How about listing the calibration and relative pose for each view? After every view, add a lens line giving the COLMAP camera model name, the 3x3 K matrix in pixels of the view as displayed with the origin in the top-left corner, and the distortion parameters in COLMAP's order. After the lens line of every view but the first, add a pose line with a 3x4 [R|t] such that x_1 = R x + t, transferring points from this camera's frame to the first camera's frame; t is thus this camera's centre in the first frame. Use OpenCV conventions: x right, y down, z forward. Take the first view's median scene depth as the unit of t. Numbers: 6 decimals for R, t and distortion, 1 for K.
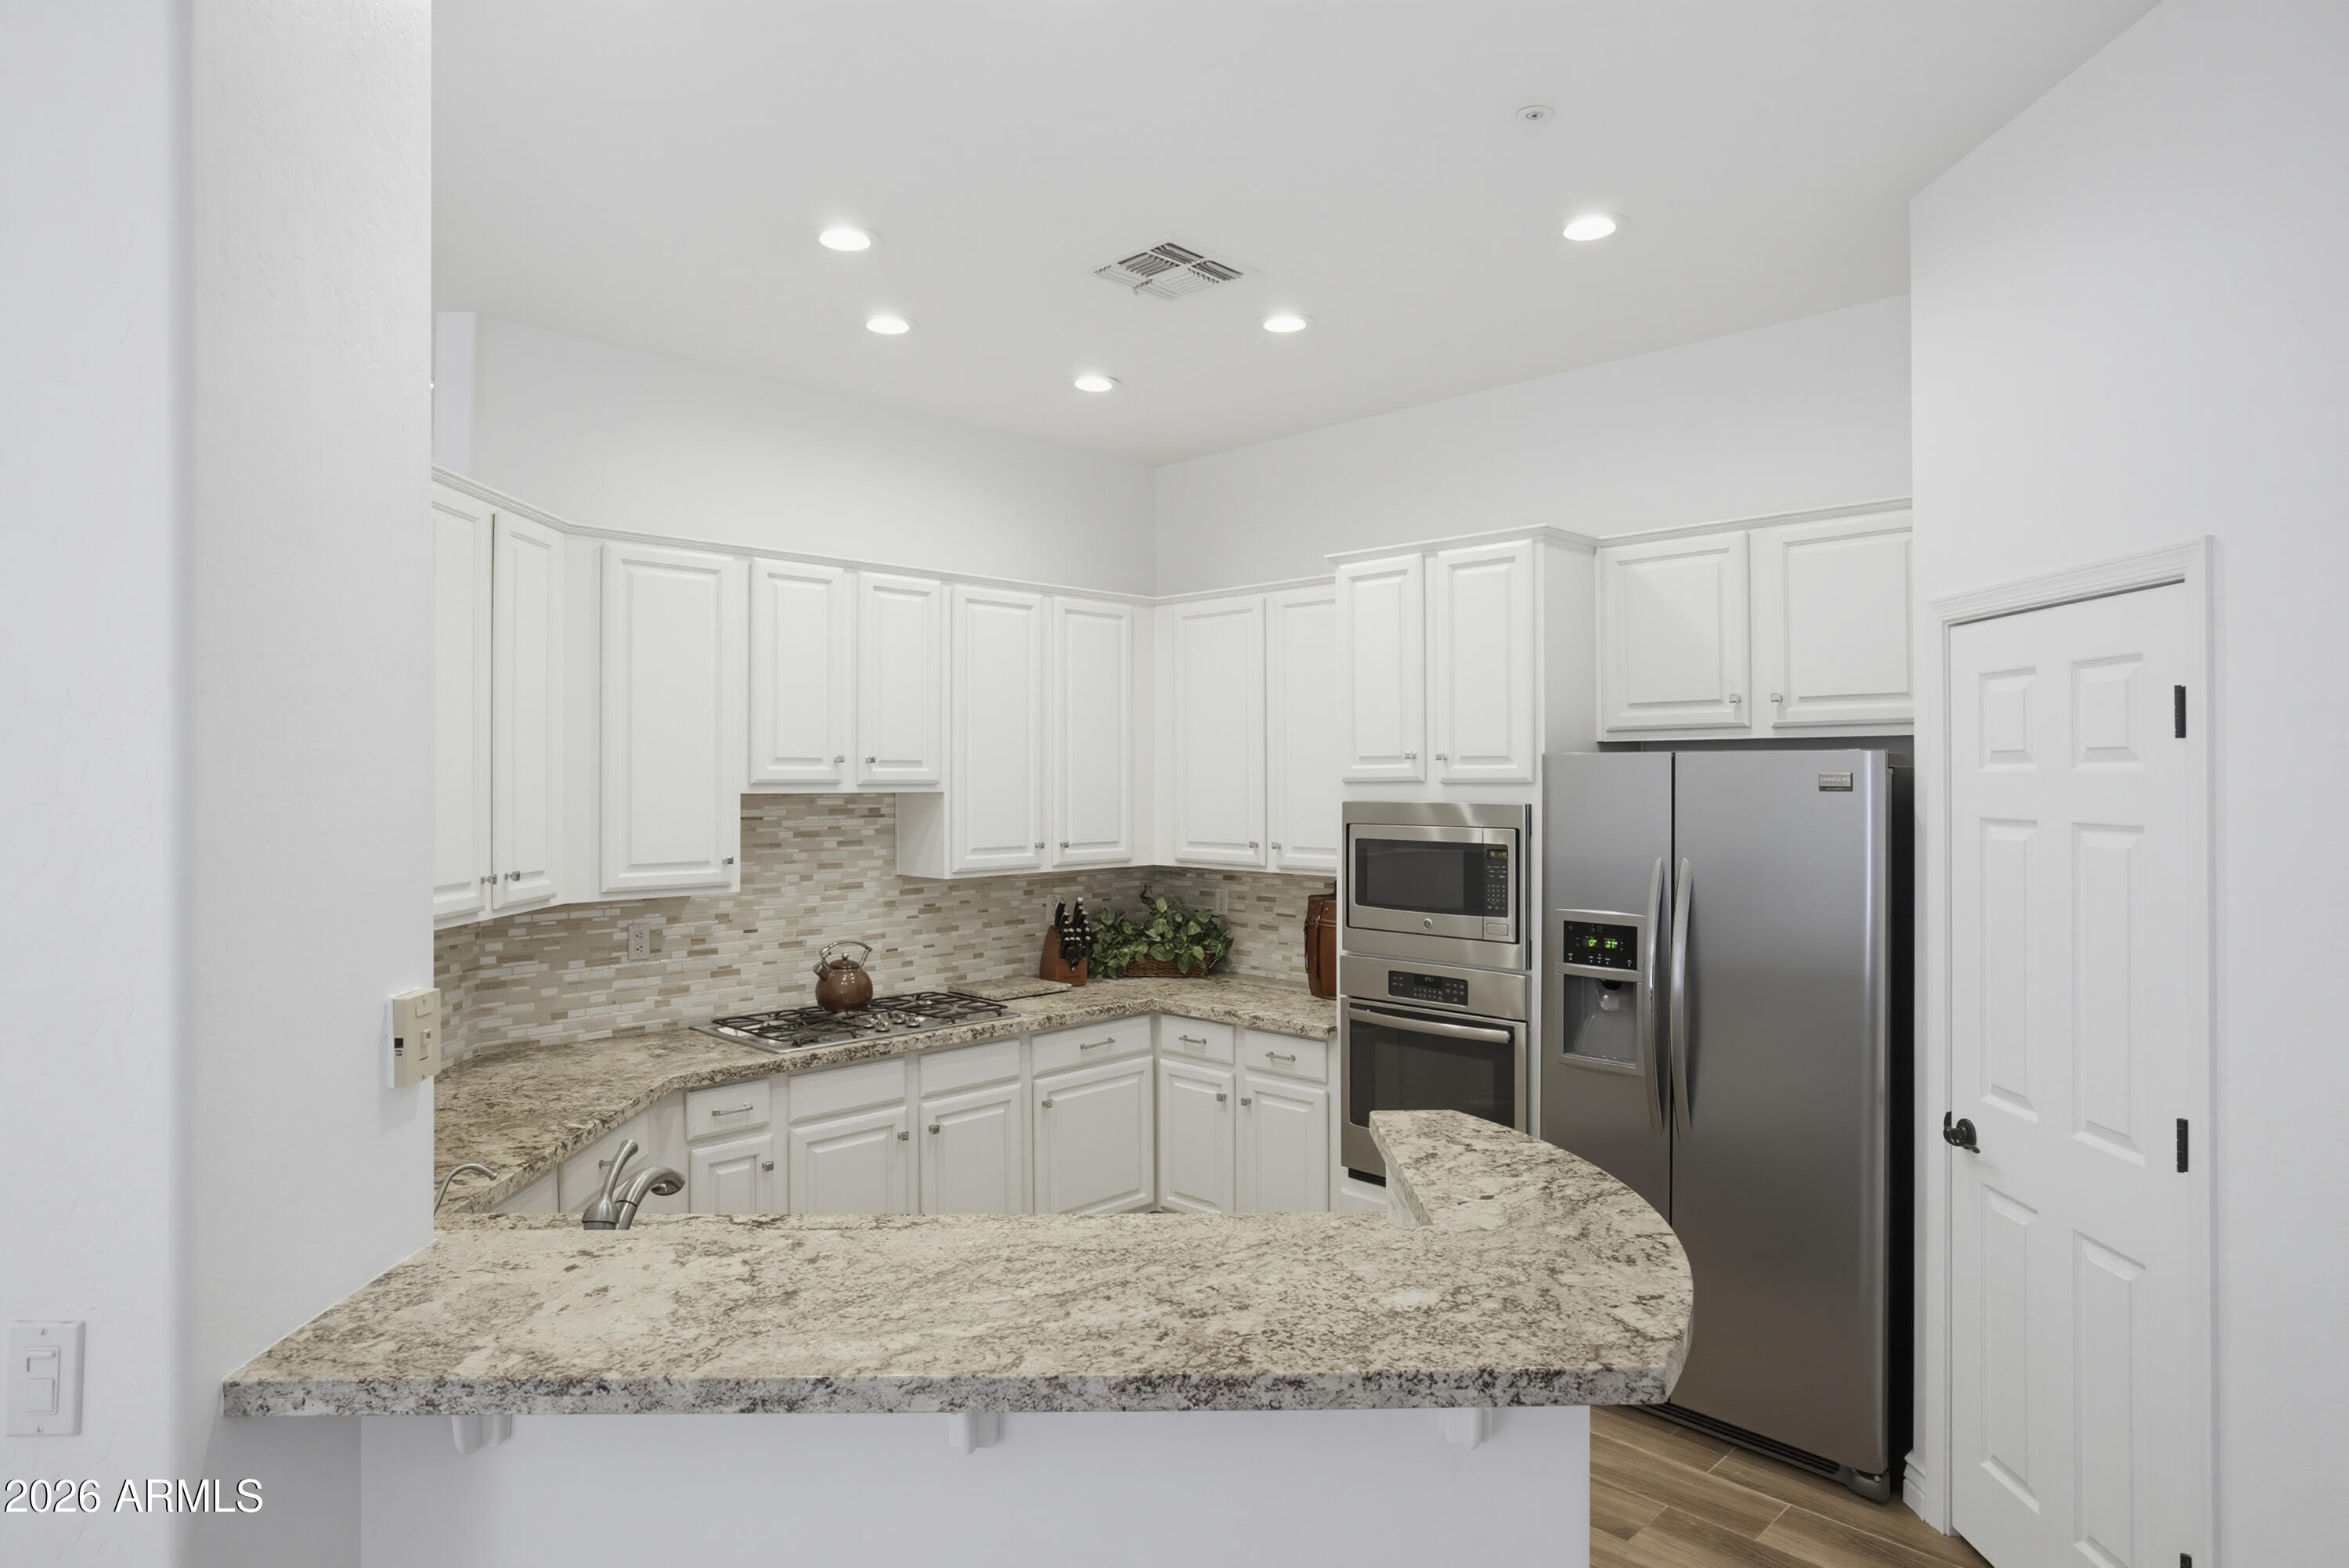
lens RADIAL K [[1361.4, 0, 1171.3], [0, 1361.4, 775.4], [0, 0, 1]] dist [-0.033968, 0.000002]
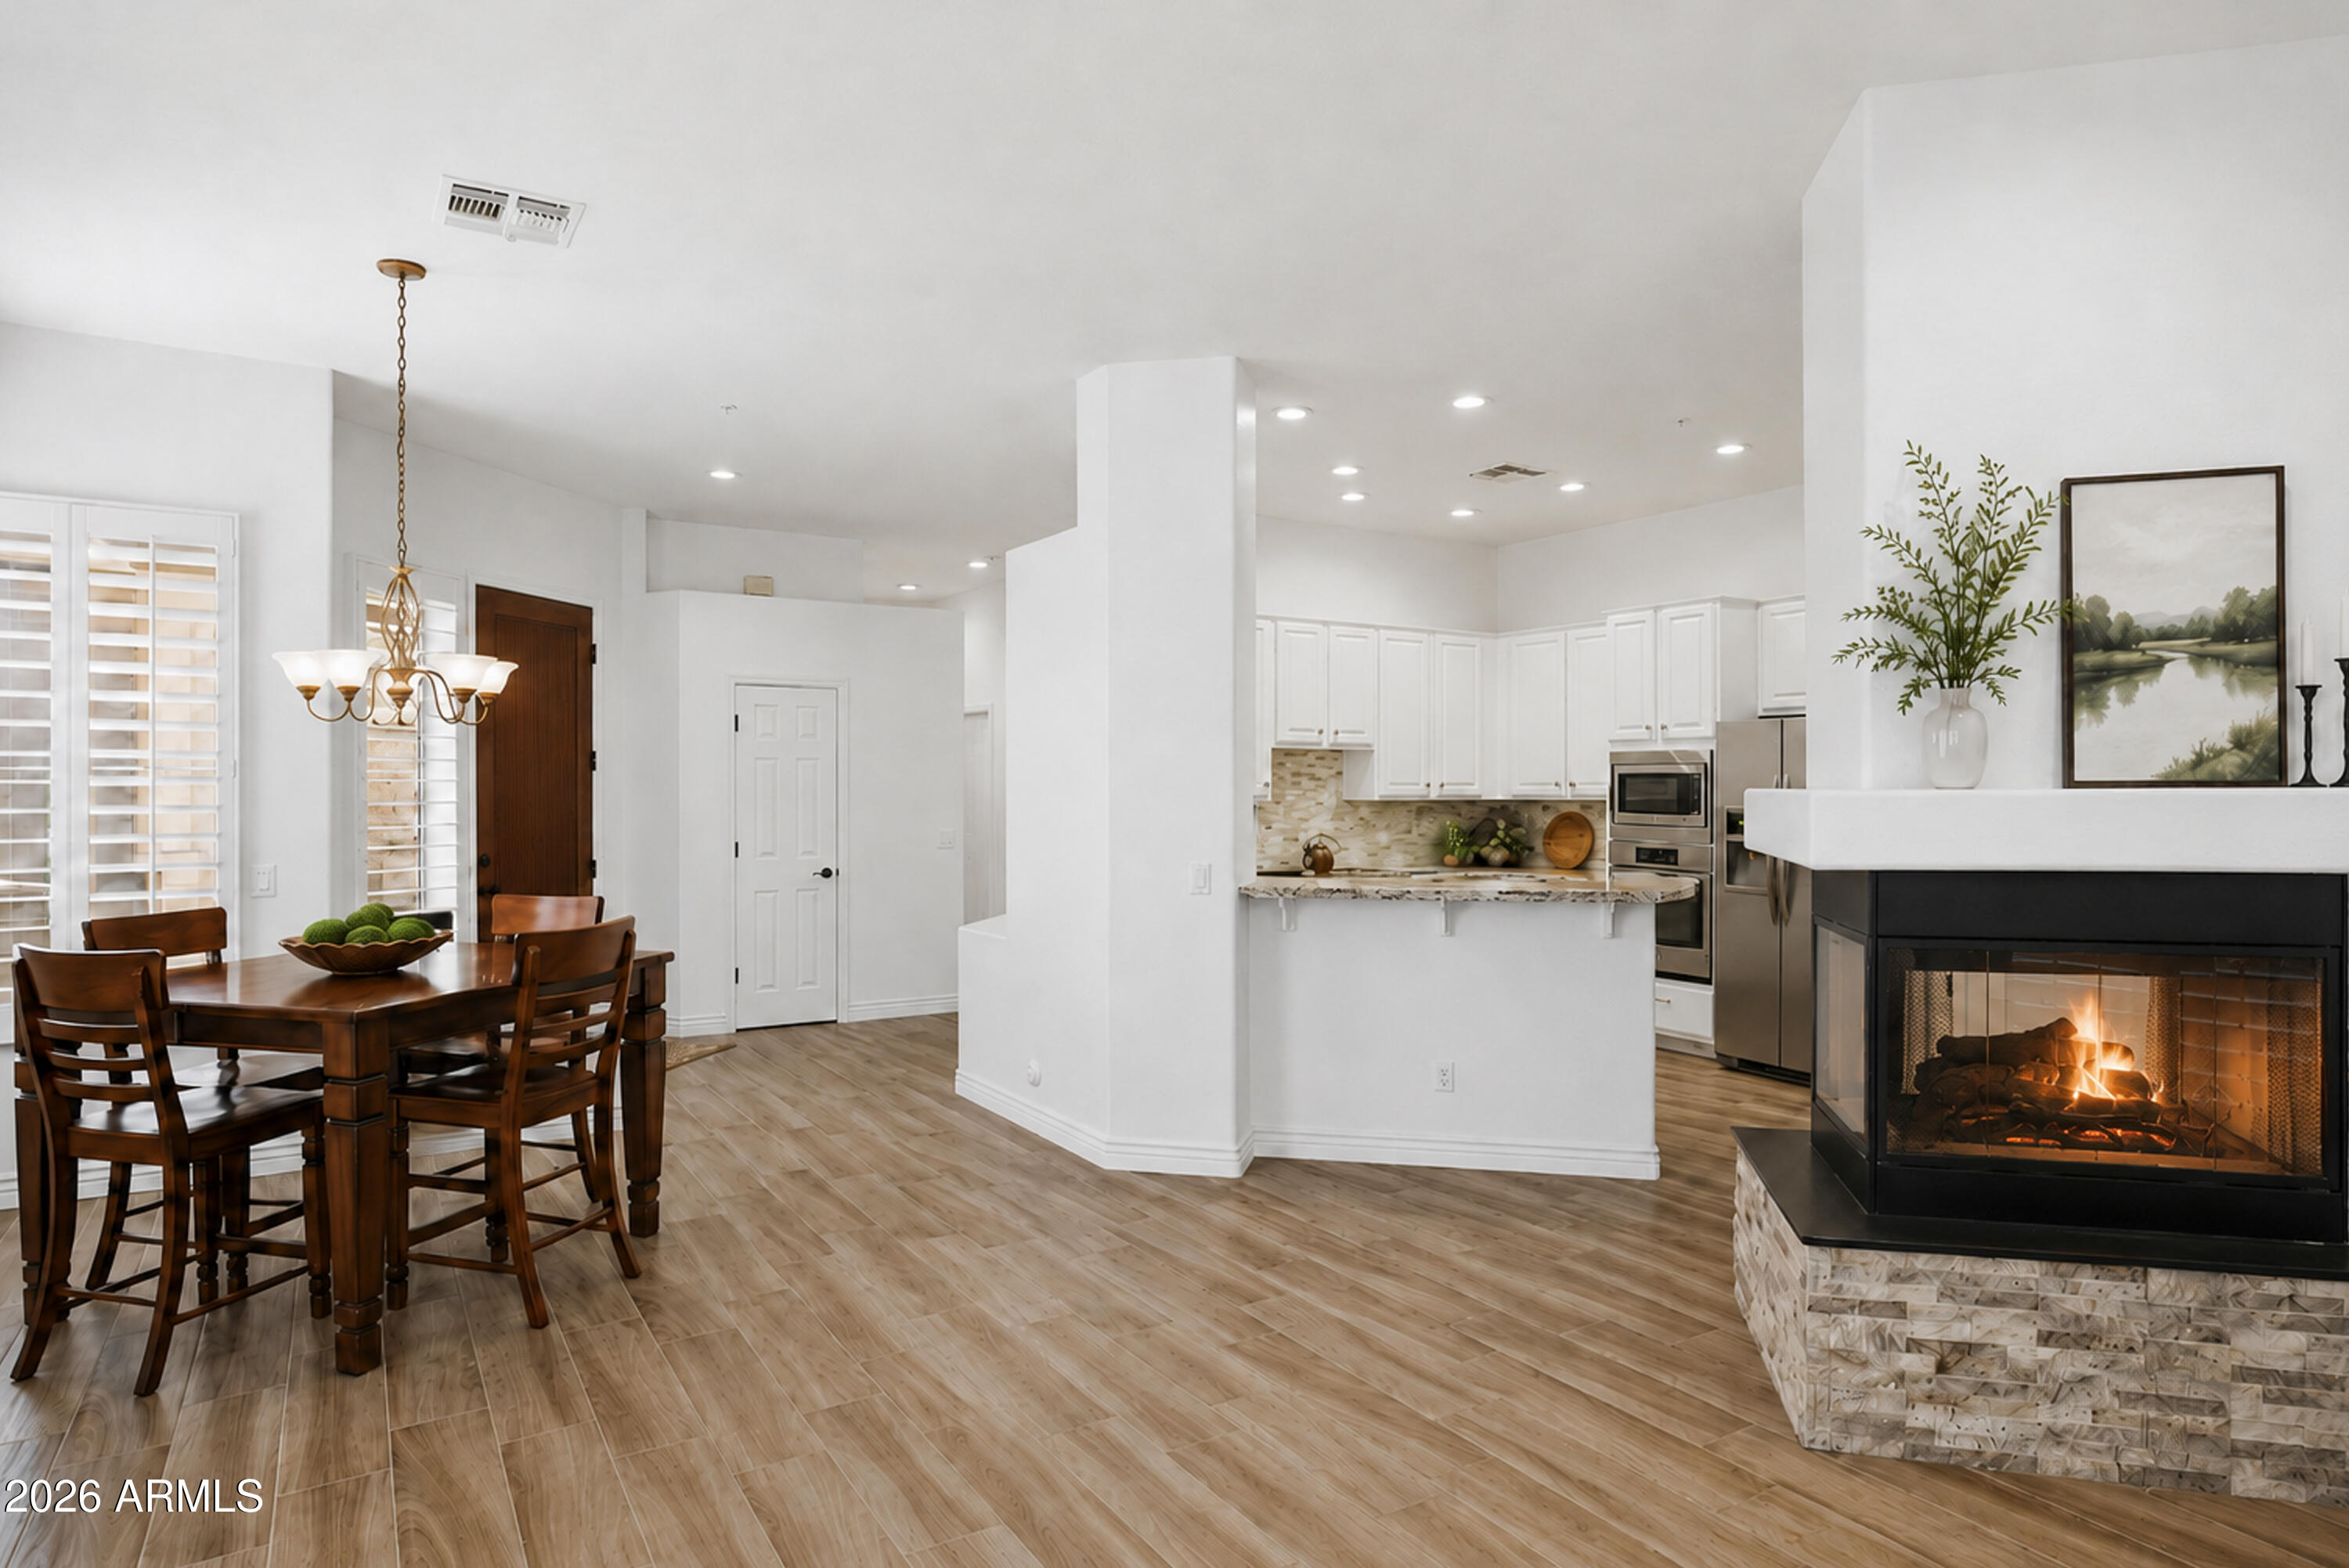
lens RADIAL K [[1361.4, 0, 1171.3], [0, 1361.4, 775.4], [0, 0, 1]] dist [-0.033968, 0.000002]
pose [[0.971117, 0.000697, -0.238604, -0.004207], [-0.002365, 0.999975, -0.006706, 0.060975], [0.238593, 0.007077, 0.971094, -0.813735]]
